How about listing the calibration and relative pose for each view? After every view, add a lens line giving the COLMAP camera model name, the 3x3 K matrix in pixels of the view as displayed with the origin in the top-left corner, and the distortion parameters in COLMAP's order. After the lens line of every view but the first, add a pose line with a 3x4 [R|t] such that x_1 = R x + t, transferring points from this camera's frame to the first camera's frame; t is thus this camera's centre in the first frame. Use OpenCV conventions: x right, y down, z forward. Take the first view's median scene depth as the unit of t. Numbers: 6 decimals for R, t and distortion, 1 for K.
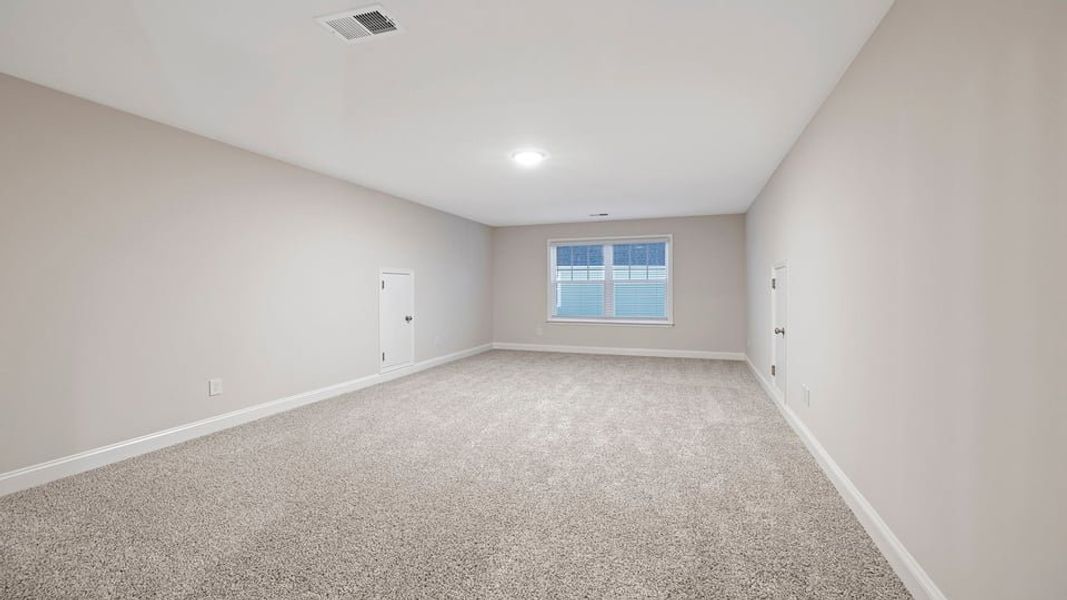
lens RADIAL K [[455.6, 0, 534.5], [0, 455.6, 294.9], [0, 0, 1]] dist [0.001820, -0.000097]
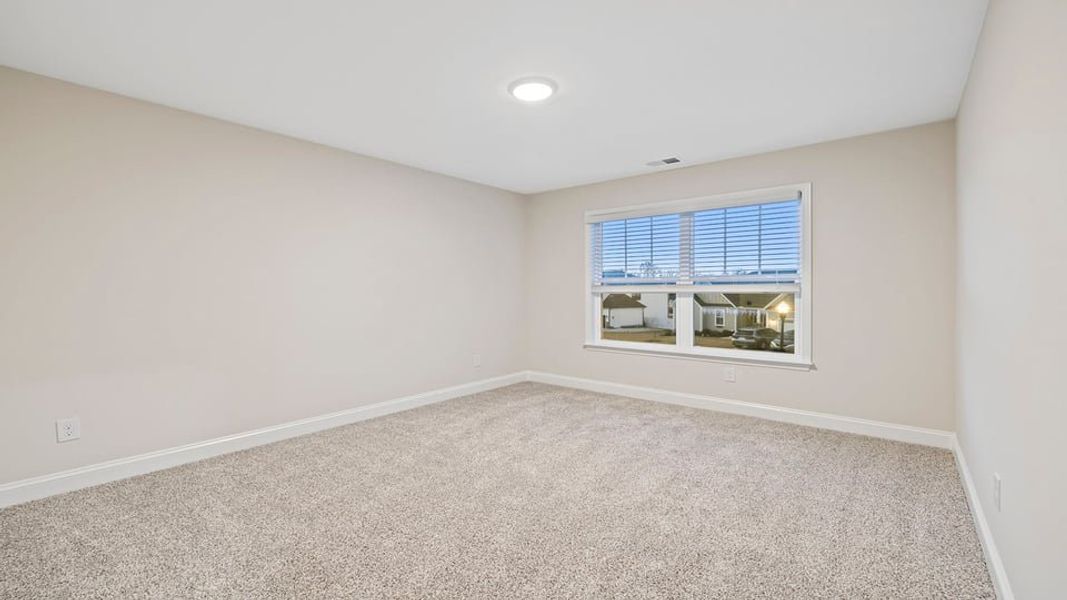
lens RADIAL K [[455.6, 0, 536.8], [0, 455.6, 293.1], [0, 0, 1]] dist [0.001820, -0.000097]
pose [[0.941271, 0.004229, -0.337626, 0.175388], [-0.004244, 0.999991, 0.000692, -0.013533], [0.337626, 0.000782, 0.941280, 0.402548]]
